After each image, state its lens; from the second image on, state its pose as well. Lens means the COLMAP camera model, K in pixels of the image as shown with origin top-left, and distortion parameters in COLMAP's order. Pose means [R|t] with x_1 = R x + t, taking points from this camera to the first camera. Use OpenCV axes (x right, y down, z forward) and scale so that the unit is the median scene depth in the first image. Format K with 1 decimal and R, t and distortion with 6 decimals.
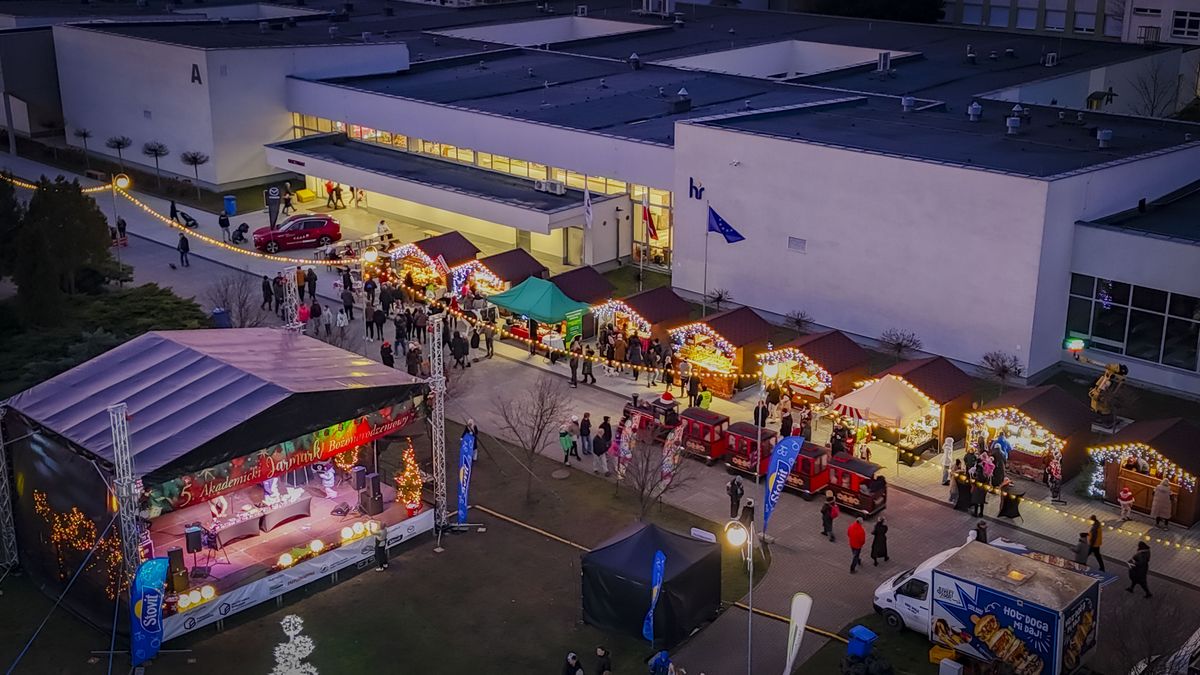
lens RADIAL K [[1450.2, 0, 602.1], [0, 1450.2, 330.7], [0, 0, 1]] dist [0.202794, -0.544071]
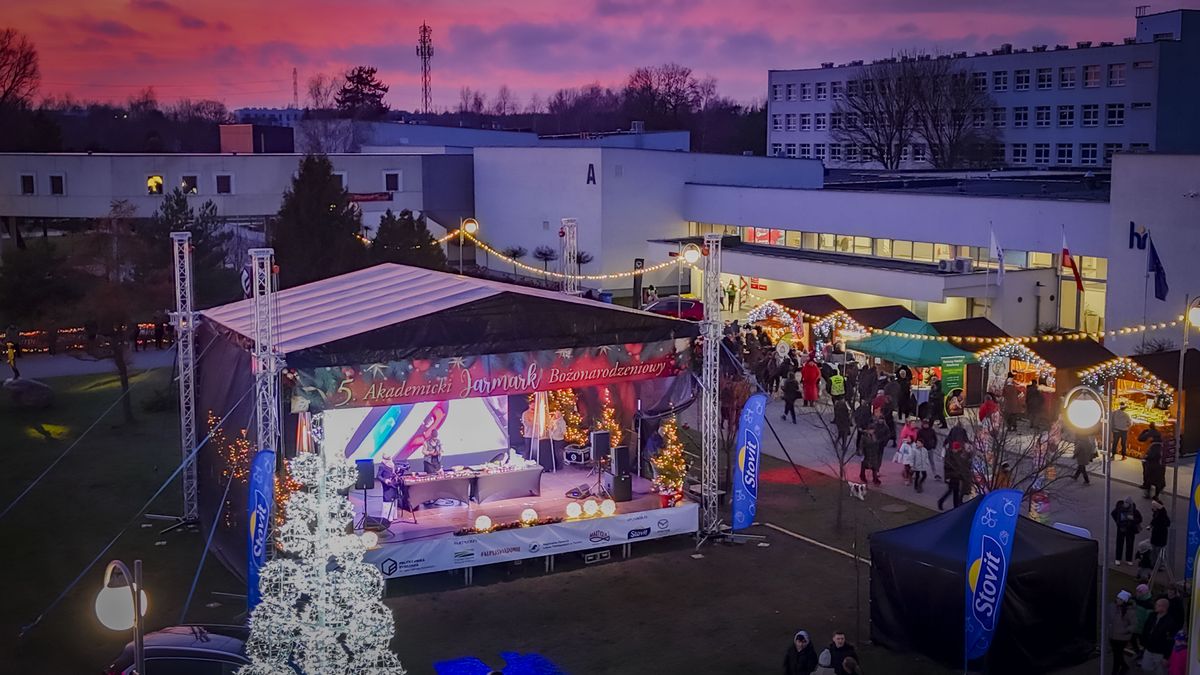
lens RADIAL K [[1450.2, 0, 602.1], [0, 1450.2, 330.7], [0, 0, 1]] dist [0.202794, -0.544071]
pose [[0.945640, 0.036635, -0.323144, 0.073513], [-0.097830, 0.979656, -0.175224, 0.170375], [0.310151, 0.197313, 0.929986, 0.282392]]
